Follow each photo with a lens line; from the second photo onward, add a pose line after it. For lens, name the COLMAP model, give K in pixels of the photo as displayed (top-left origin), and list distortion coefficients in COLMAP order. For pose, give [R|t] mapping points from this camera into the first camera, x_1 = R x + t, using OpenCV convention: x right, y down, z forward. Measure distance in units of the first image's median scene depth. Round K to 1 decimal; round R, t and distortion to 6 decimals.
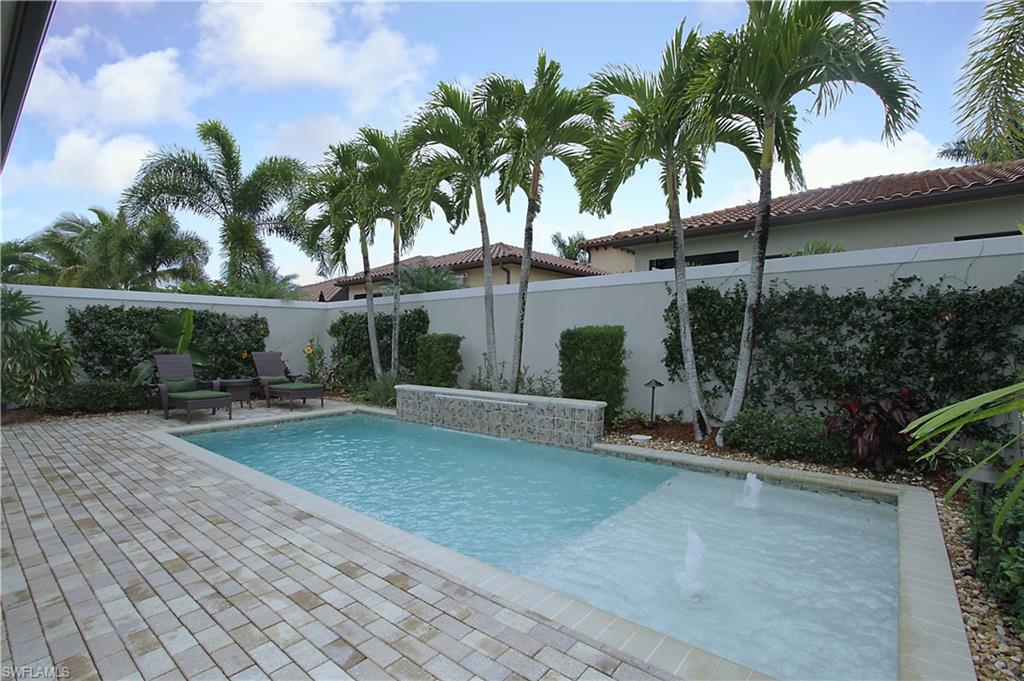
lens RADIAL K [[511.9, 0, 514.3], [0, 511.9, 343.4], [0, 0, 1]] dist [-0.019855, 0.001010]
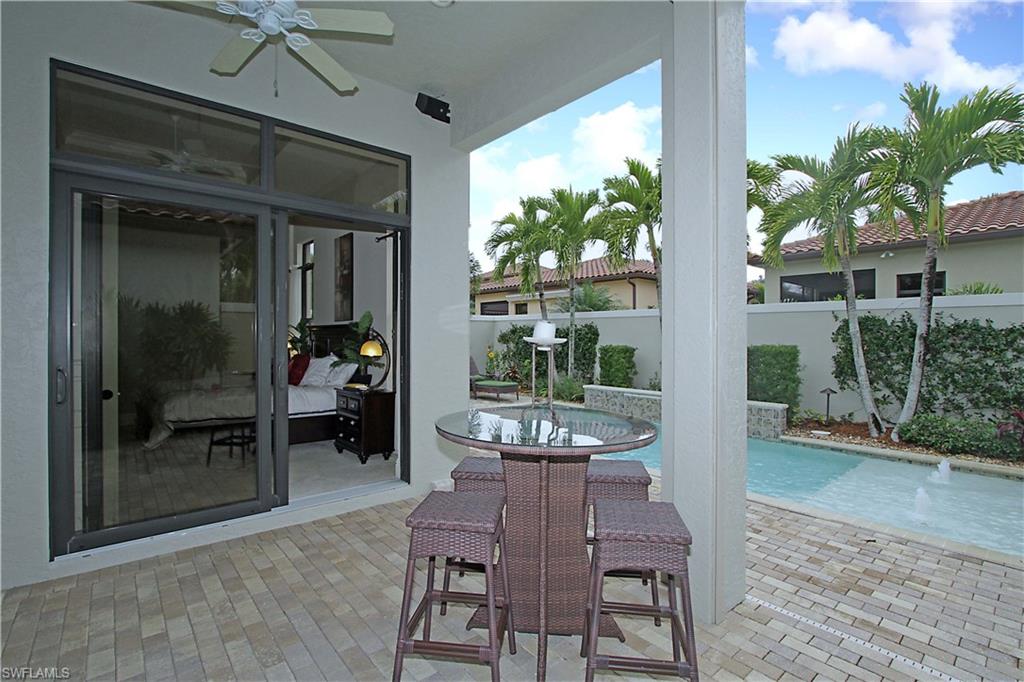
lens RADIAL K [[479.7, 0, 481.5], [0, 479.7, 322.0], [0, 0, 1]] dist [-0.012808, 0.001016]
pose [[0.974063, -0.005087, -0.226221, -0.339679], [-0.003177, 0.999341, -0.036152, -0.055516], [0.226256, 0.035933, 0.973405, -0.417952]]
